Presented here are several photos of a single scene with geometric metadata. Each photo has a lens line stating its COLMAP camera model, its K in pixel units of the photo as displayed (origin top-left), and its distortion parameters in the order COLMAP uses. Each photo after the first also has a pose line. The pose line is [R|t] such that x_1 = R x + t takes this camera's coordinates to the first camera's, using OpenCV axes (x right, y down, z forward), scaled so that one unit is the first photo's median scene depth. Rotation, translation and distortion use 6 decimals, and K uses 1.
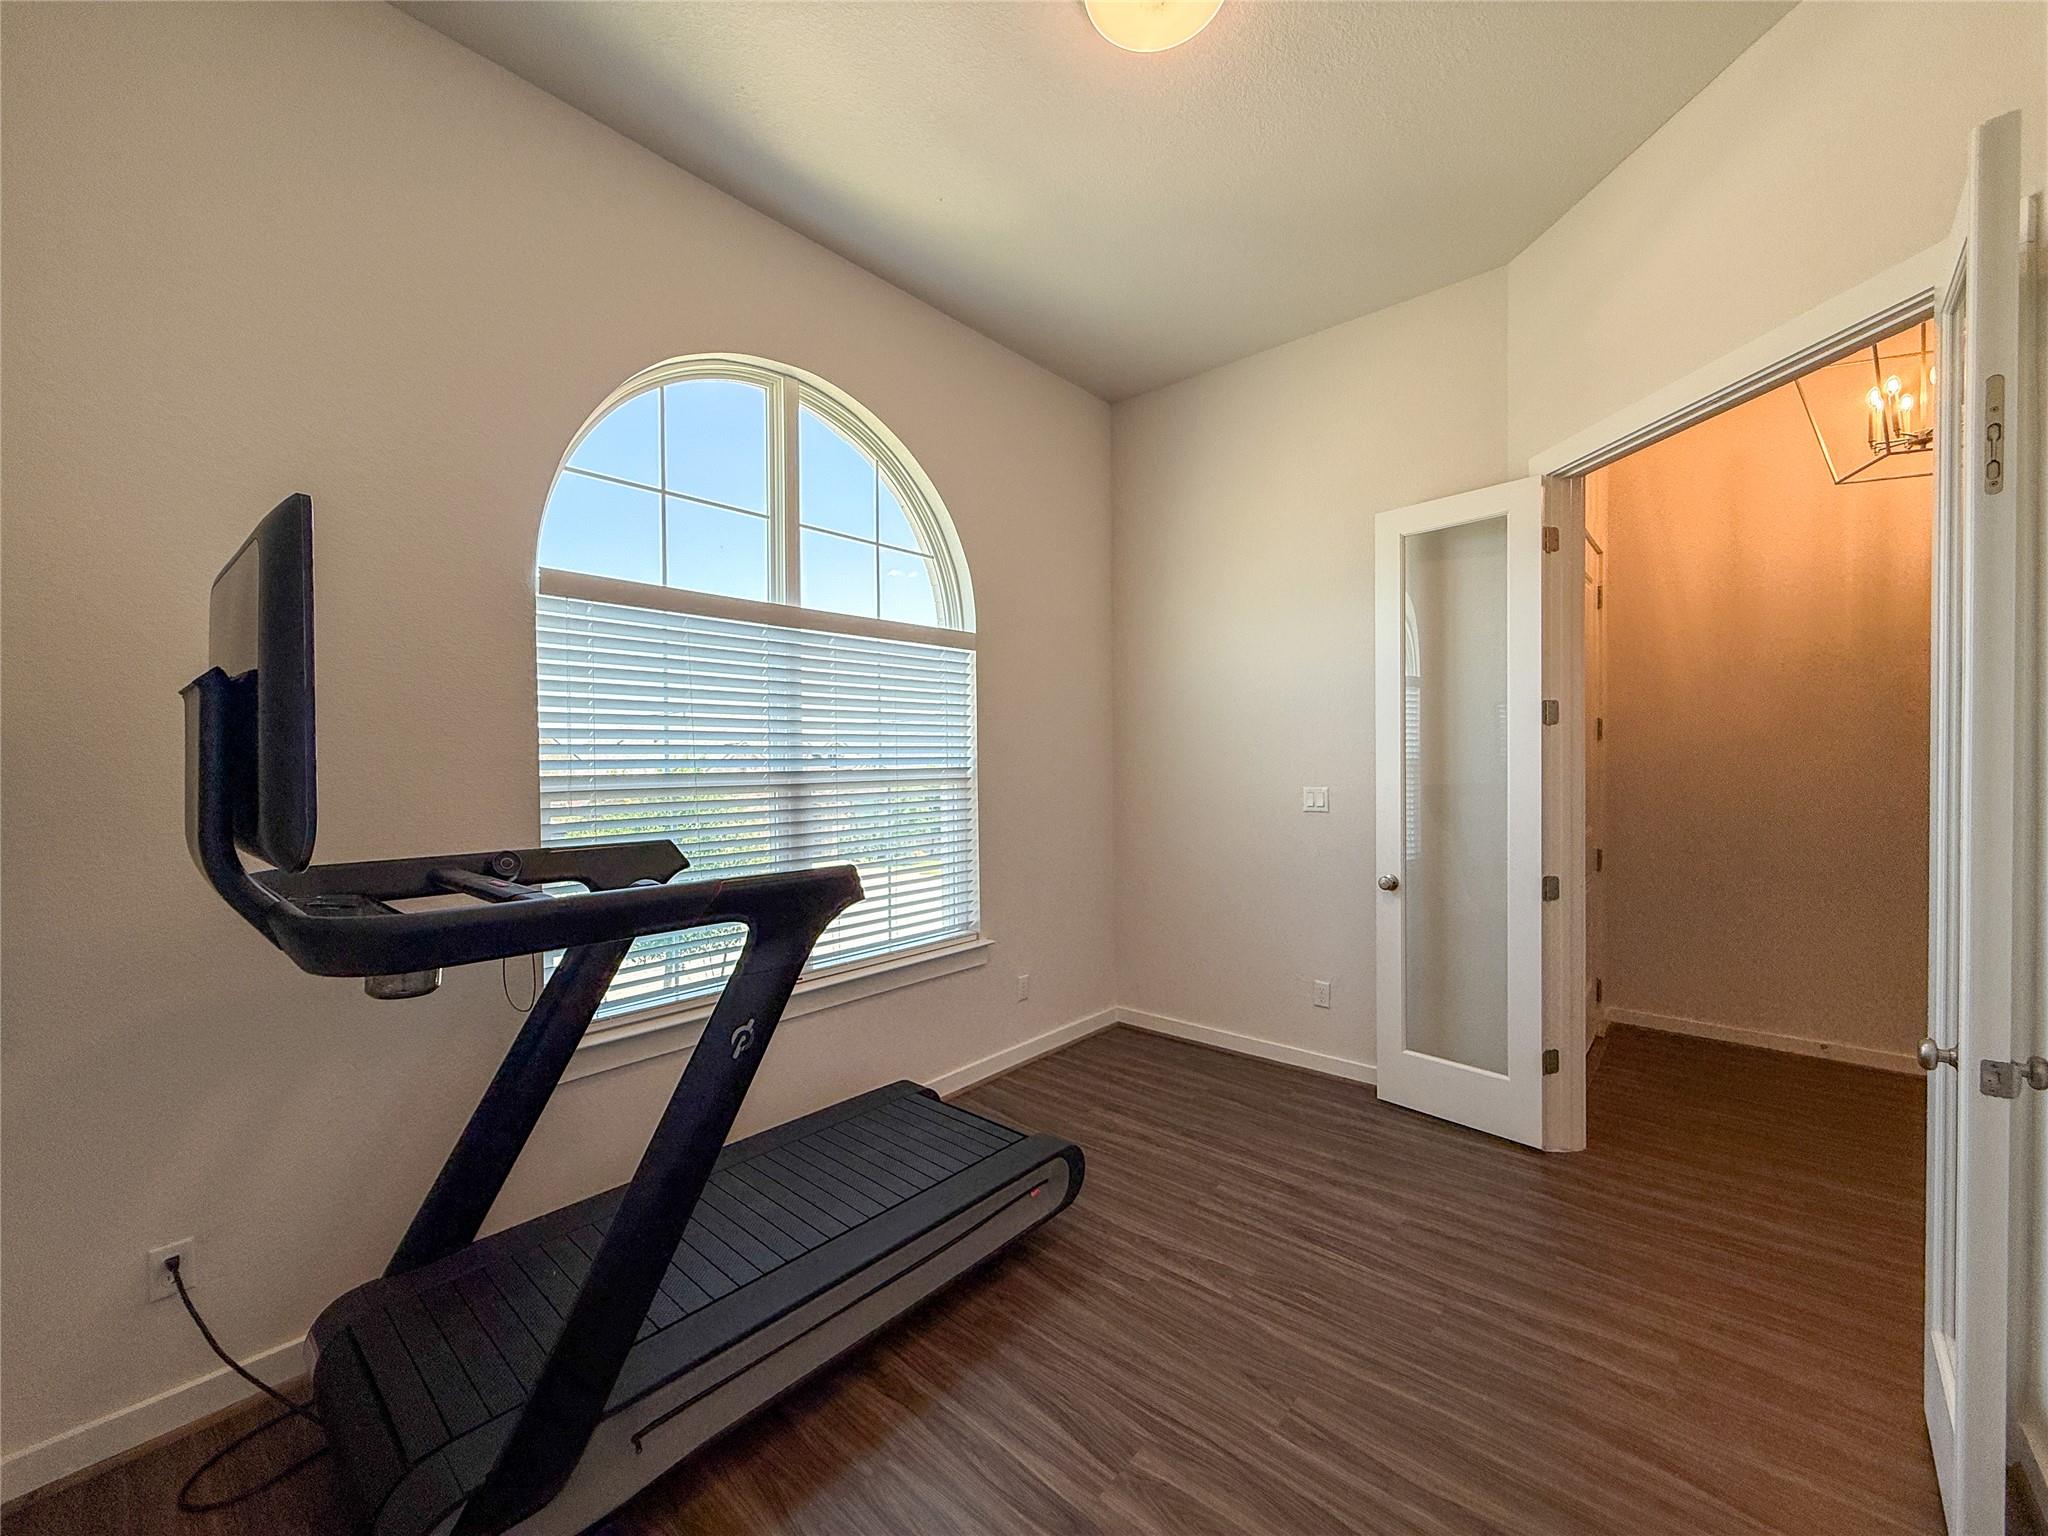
lens RADIAL K [[819.2, 0, 1027.1], [0, 819.2, 765.5], [0, 0, 1]] dist [0.002289, -0.000818]
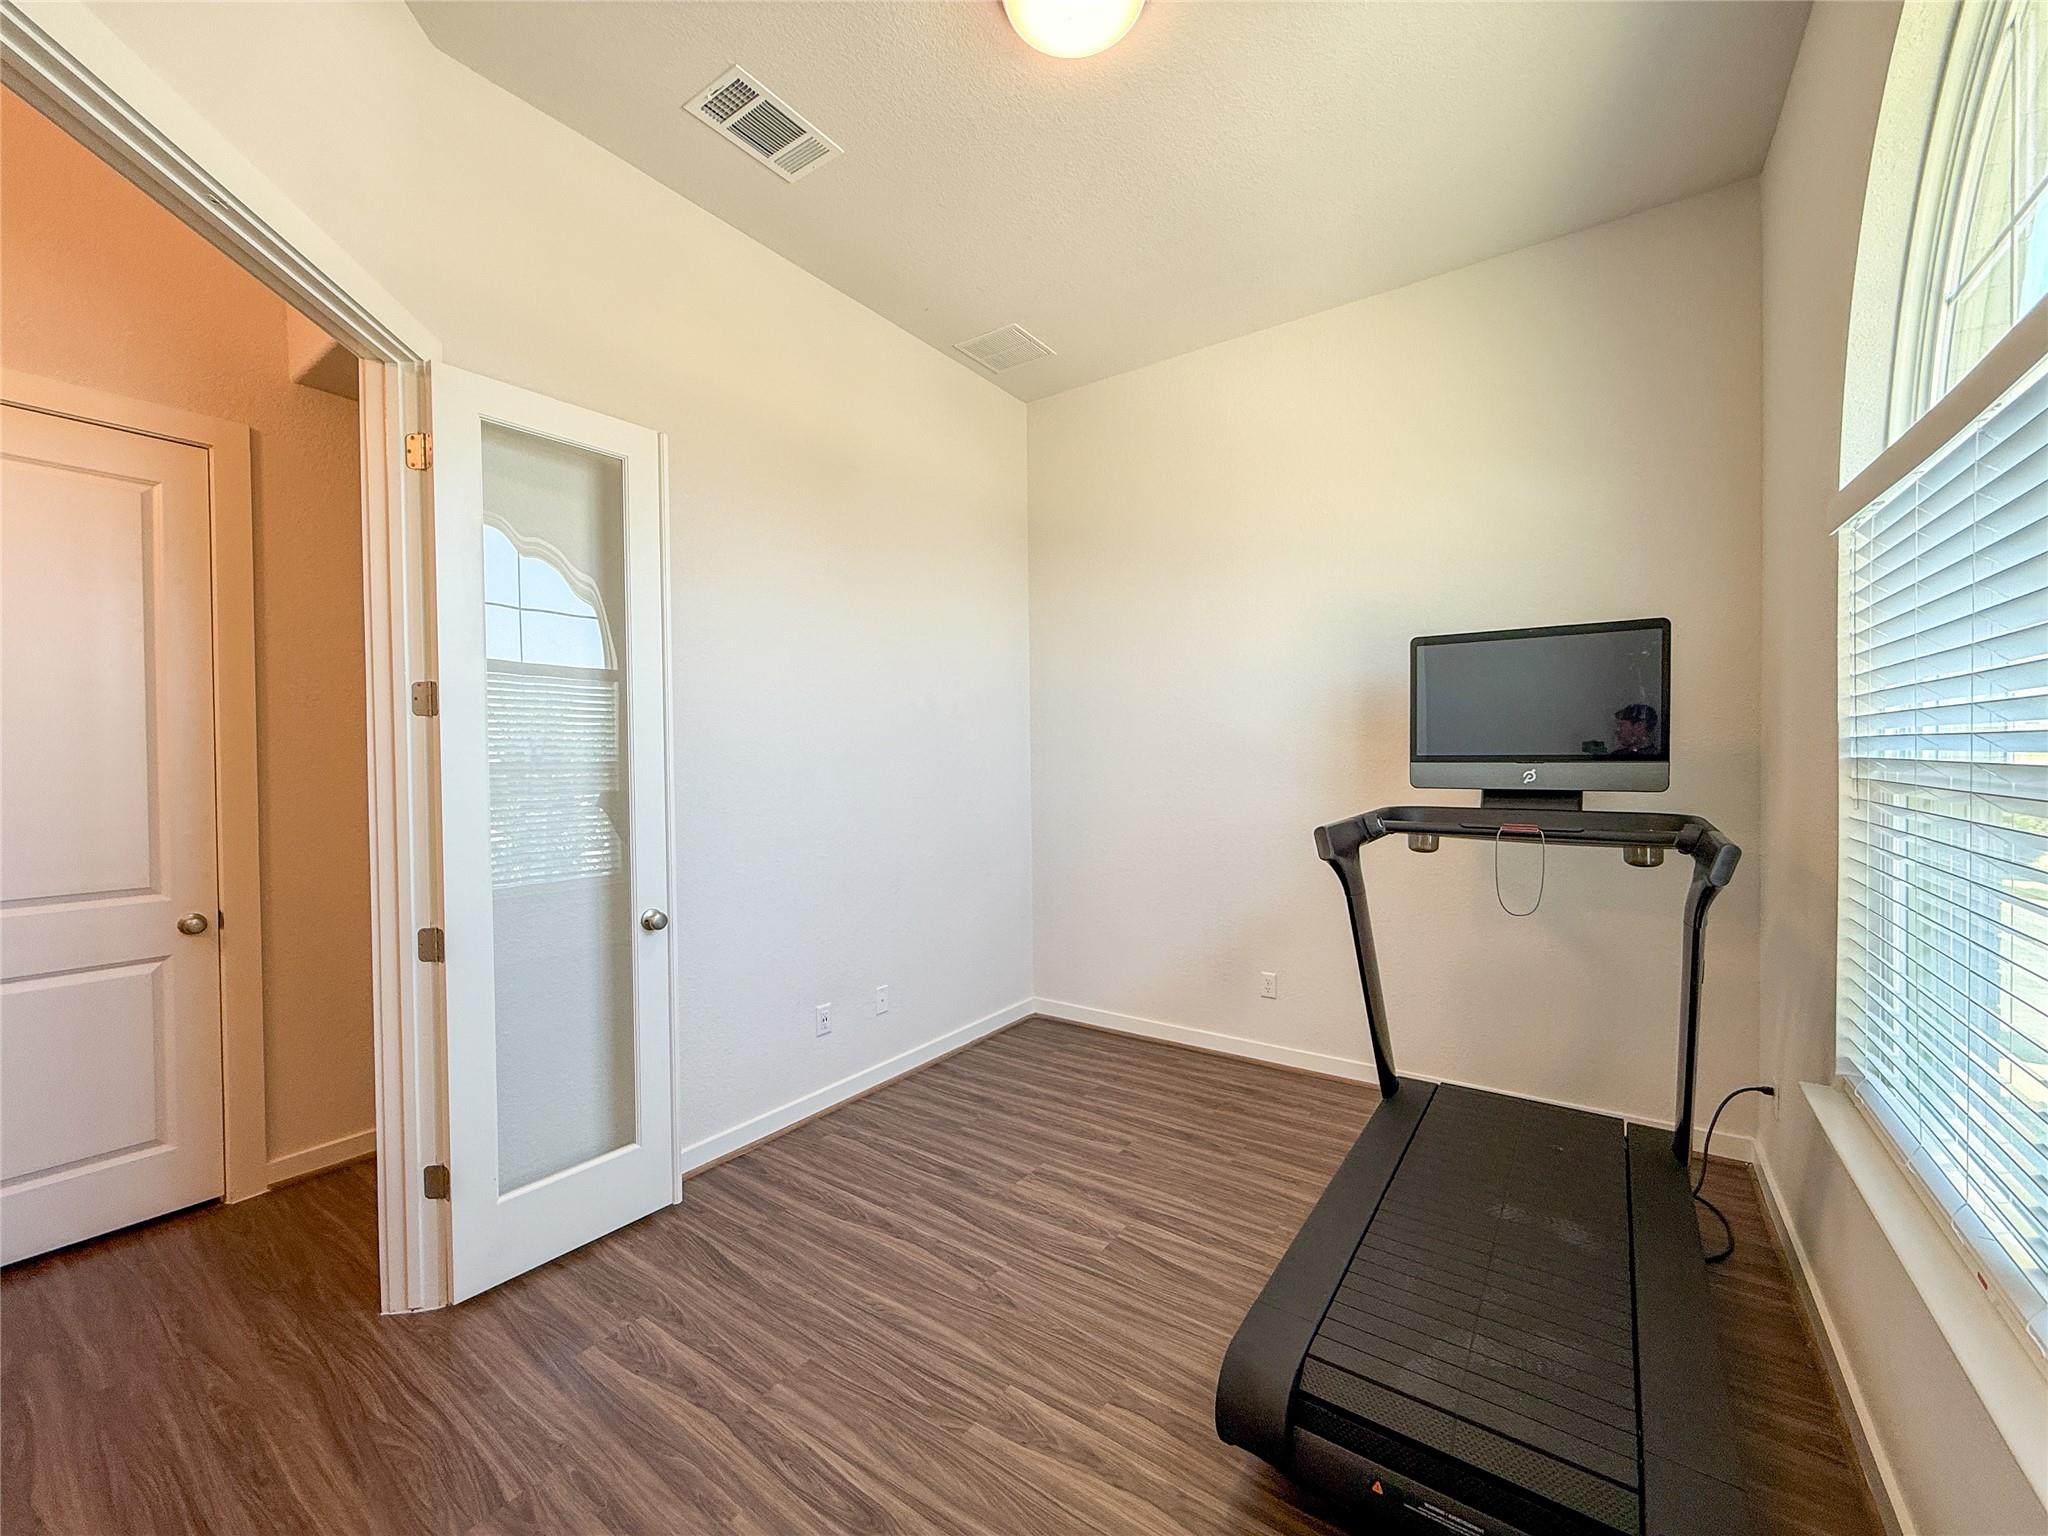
lens RADIAL K [[819.2, 0, 1027.2], [0, 819.2, 760.3], [0, 0, 1]] dist [0.002289, -0.000818]
pose [[-0.994878, 0.013007, -0.100240, 0.340121], [0.009823, 0.999434, 0.032190, -0.029716], [0.100602, 0.031040, -0.994442, 2.023735]]
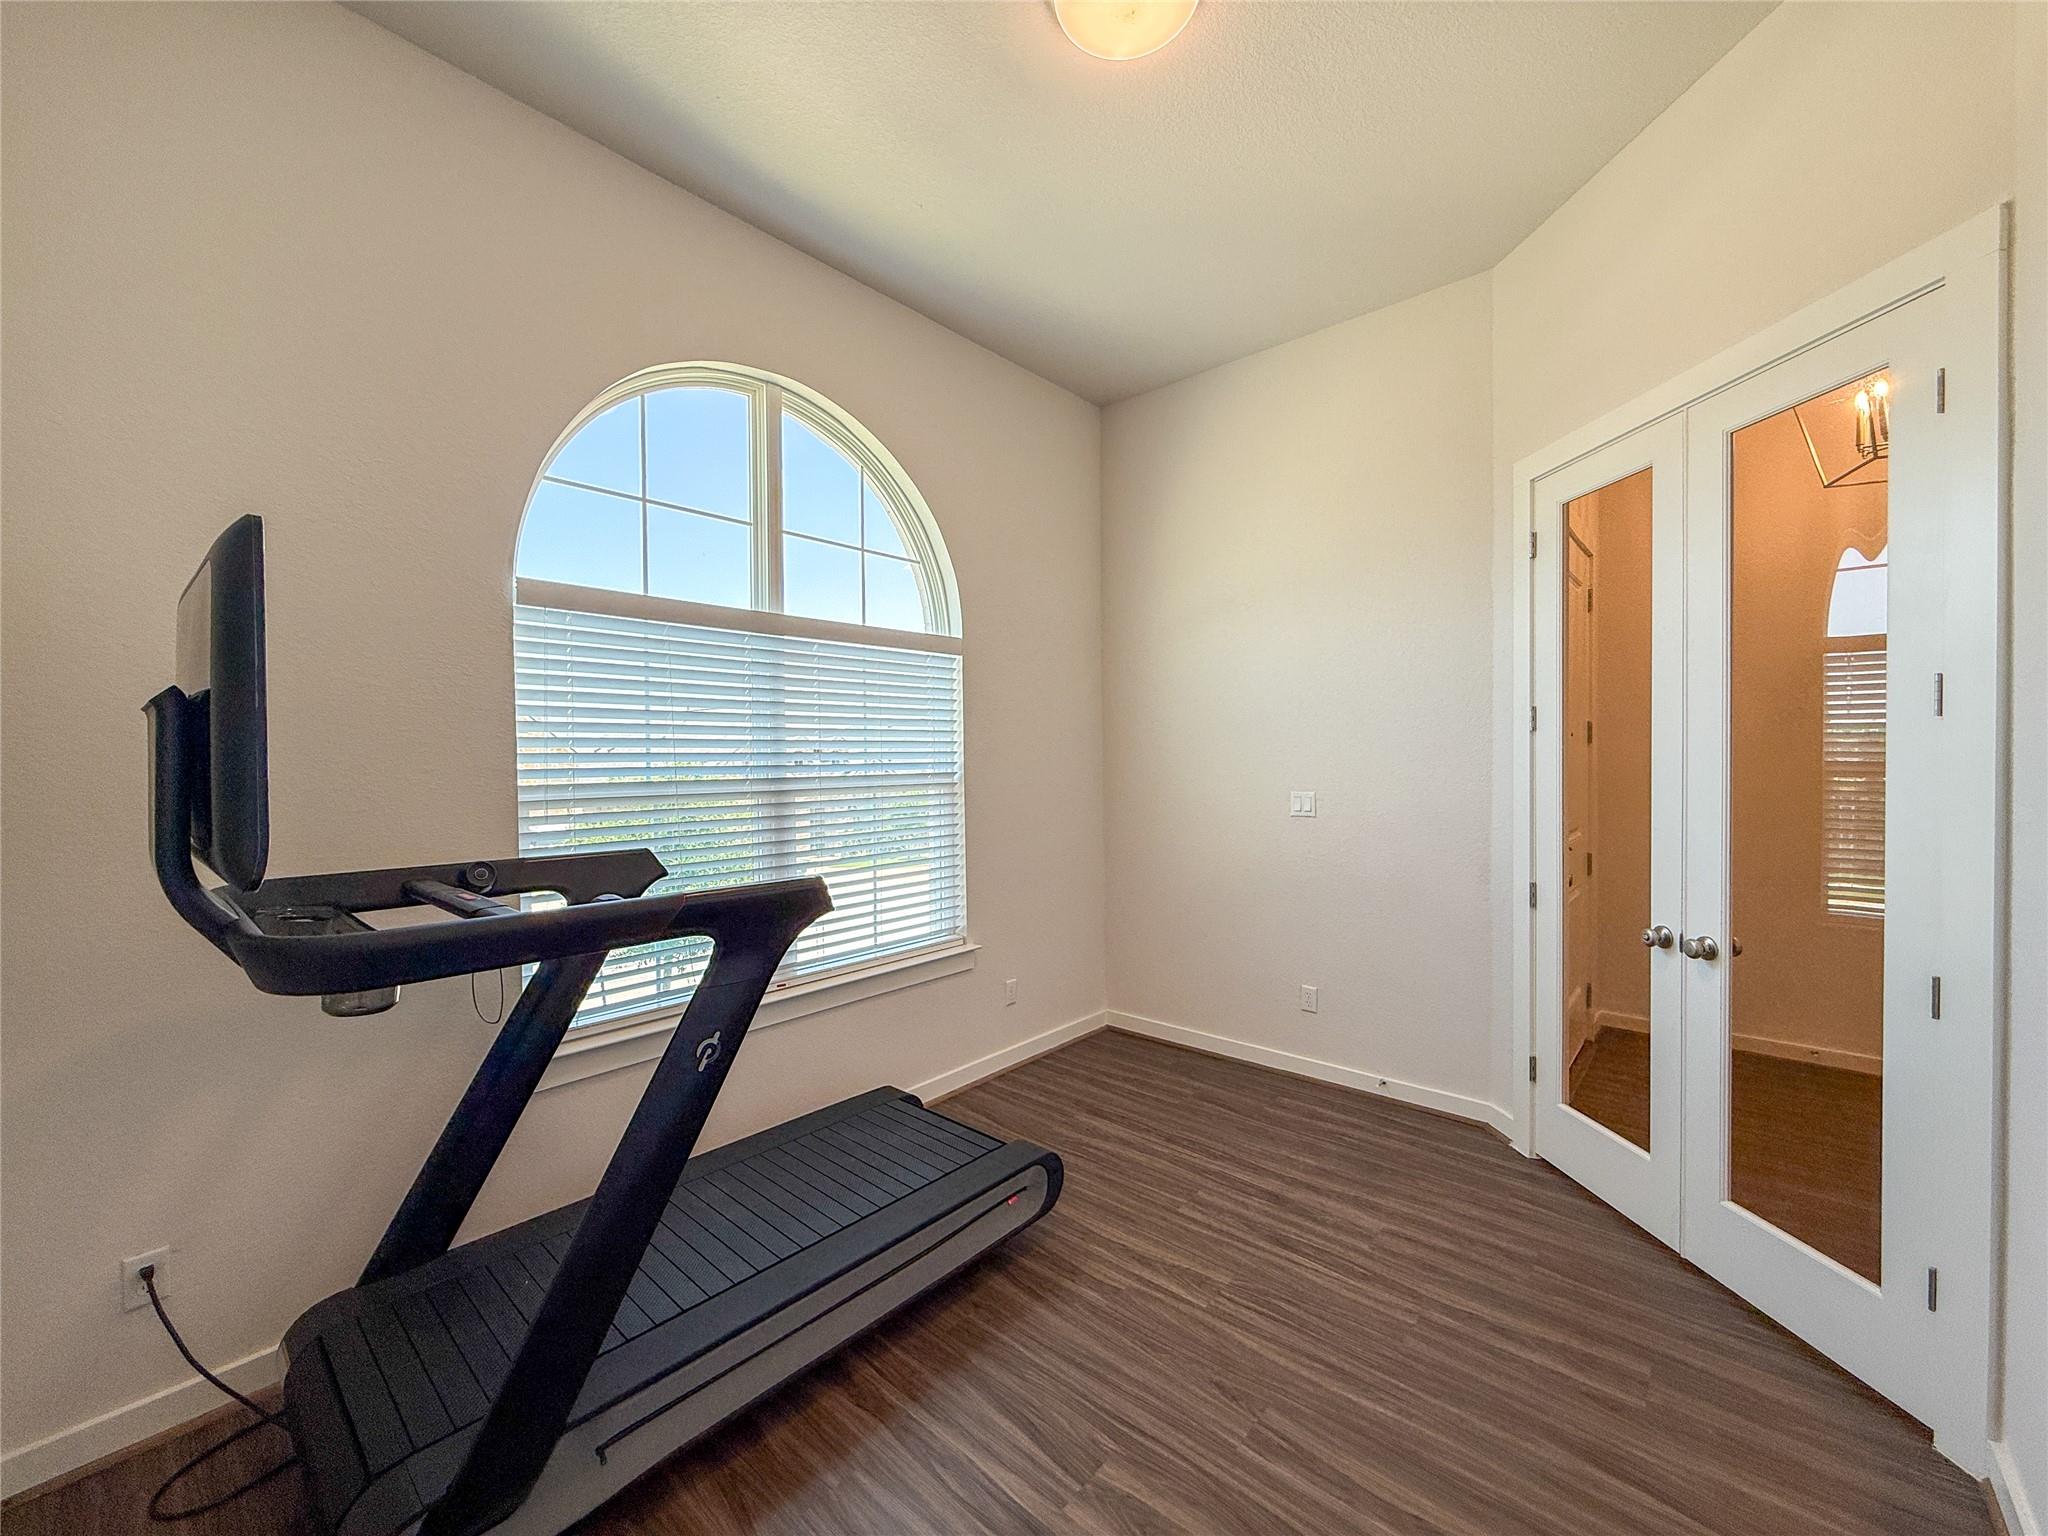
lens RADIAL K [[819.2, 0, 1029.0], [0, 819.2, 763.5], [0, 0, 1]] dist [0.002289, -0.000818]
pose [[0.999985, -0.001017, -0.005314, 0.042874], [0.001019, 0.999999, 0.000358, -0.015509], [0.005313, -0.000364, 0.999986, -0.000757]]
